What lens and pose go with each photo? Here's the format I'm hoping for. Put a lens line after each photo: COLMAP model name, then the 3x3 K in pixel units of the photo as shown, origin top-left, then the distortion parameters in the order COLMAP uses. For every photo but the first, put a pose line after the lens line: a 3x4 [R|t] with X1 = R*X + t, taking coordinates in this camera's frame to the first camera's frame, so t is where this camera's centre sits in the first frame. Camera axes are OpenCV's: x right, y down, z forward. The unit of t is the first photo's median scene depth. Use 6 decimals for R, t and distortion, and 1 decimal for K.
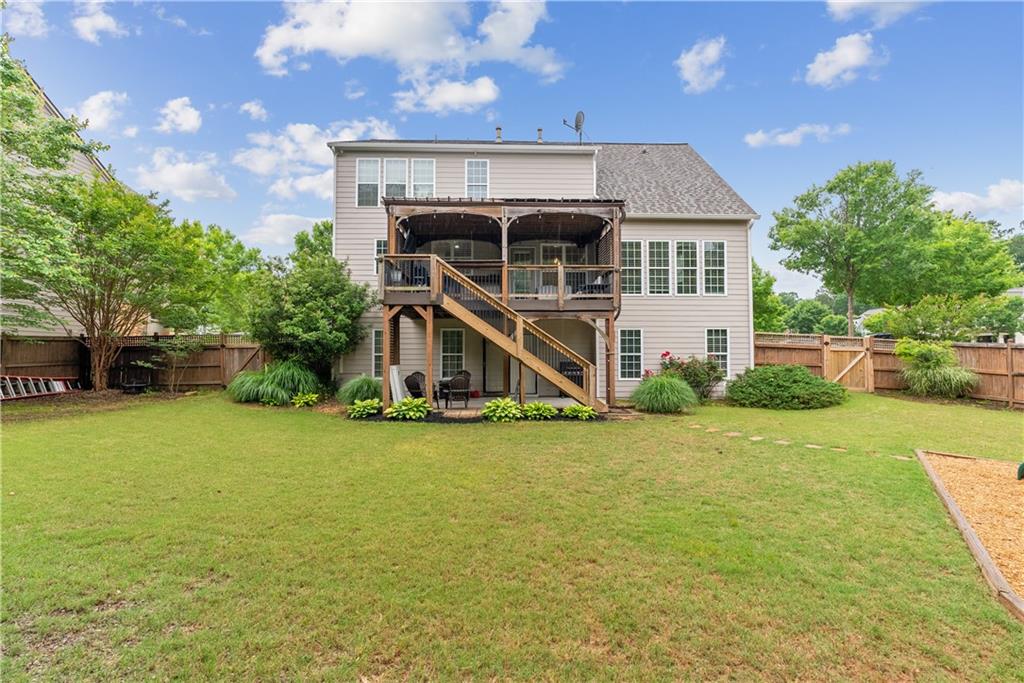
lens RADIAL K [[468.8, 0, 511.8], [0, 468.8, 342.4], [0, 0, 1]] dist [-0.012500, 0.003273]
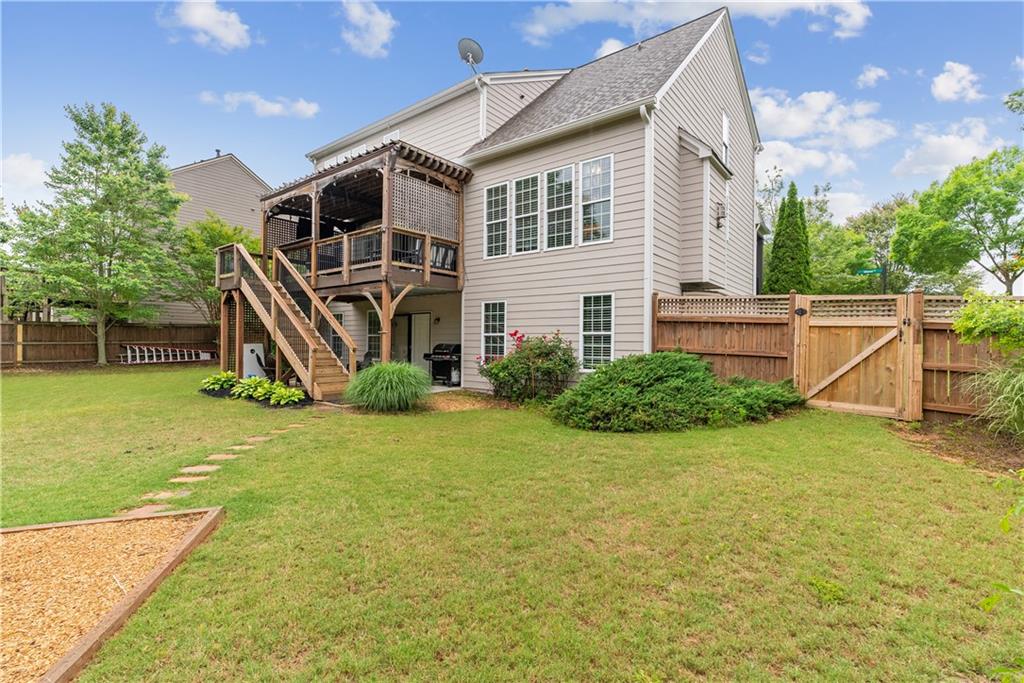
lens RADIAL K [[468.8, 0, 511.4], [0, 468.8, 342.6], [0, 0, 1]] dist [-0.012500, 0.003273]
pose [[0.770017, 0.008662, -0.637964, 0.760920], [0.014333, 0.999421, 0.030869, 0.015080], [0.637862, -0.032913, 0.769447, 0.421070]]
